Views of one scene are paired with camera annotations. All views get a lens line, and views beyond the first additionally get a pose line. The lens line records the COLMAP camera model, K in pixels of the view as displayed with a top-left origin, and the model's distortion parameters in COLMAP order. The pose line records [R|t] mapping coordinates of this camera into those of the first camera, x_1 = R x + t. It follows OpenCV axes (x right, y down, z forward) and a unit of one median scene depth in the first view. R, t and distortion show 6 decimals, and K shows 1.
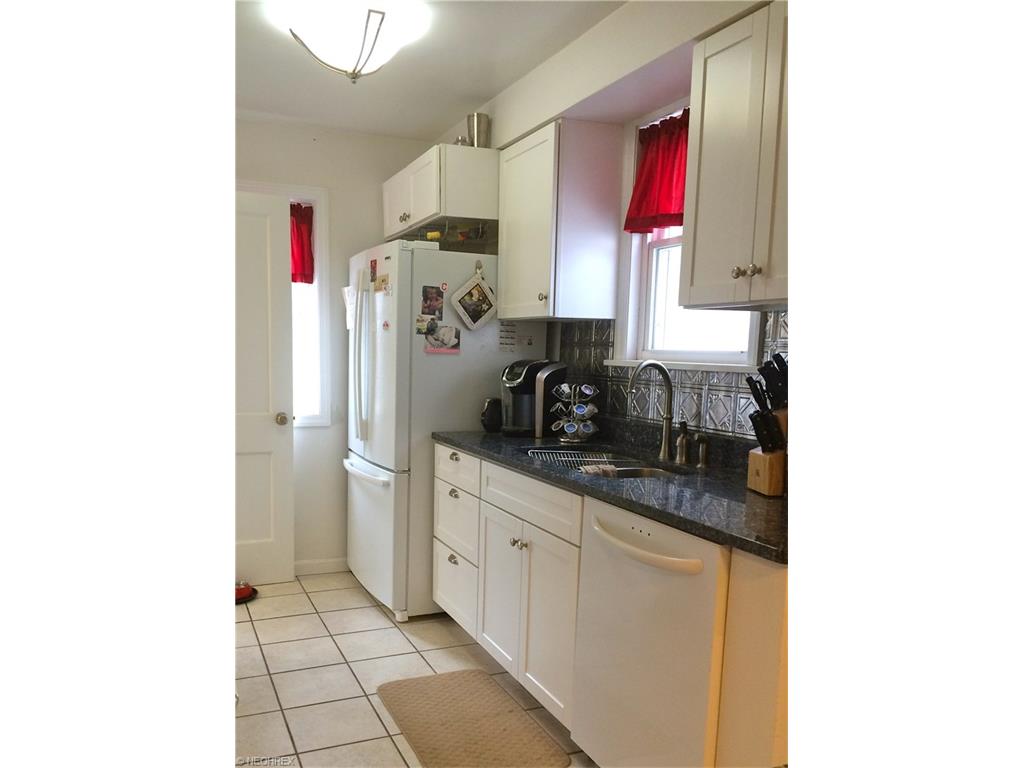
lens RADIAL K [[736.5, 0, 509.5], [0, 736.5, 453.9], [0, 0, 1]] dist [0.034128, -0.001416]
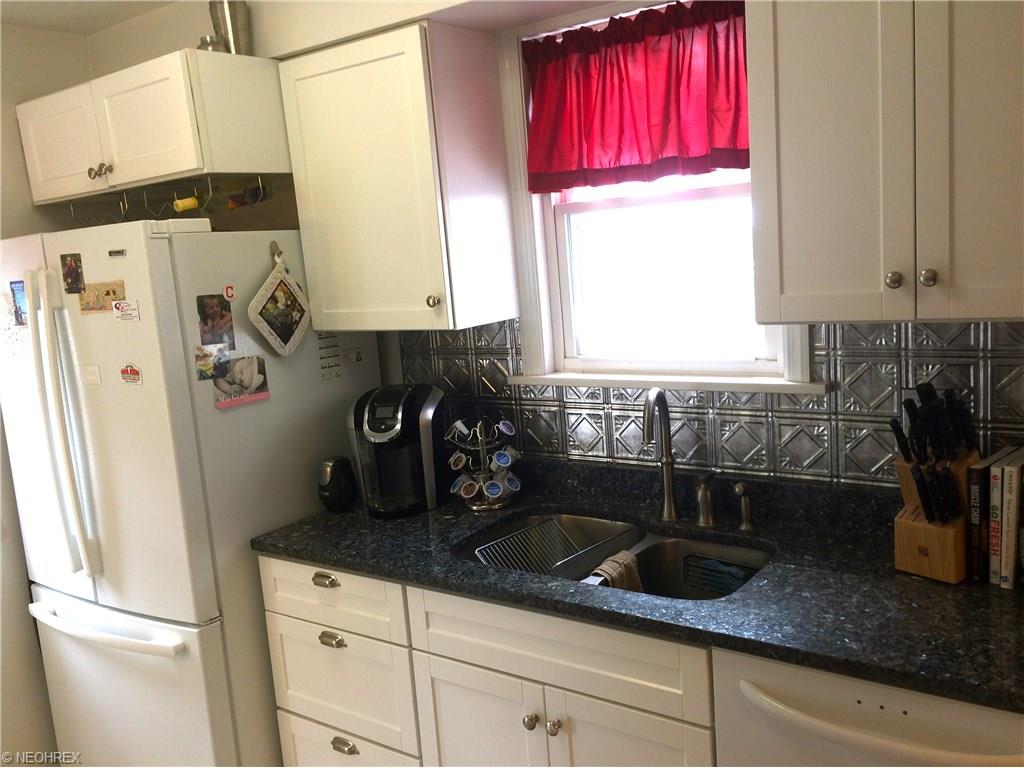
lens RADIAL K [[845.7, 0, 512.0], [0, 845.7, 384.0], [0, 0, 1]] dist [0.040595, -0.003216]
pose [[0.855151, -0.165983, 0.491087, -0.241081], [0.163418, 0.985365, 0.048478, -0.151472], [-0.491946, 0.038796, 0.869761, 0.306667]]
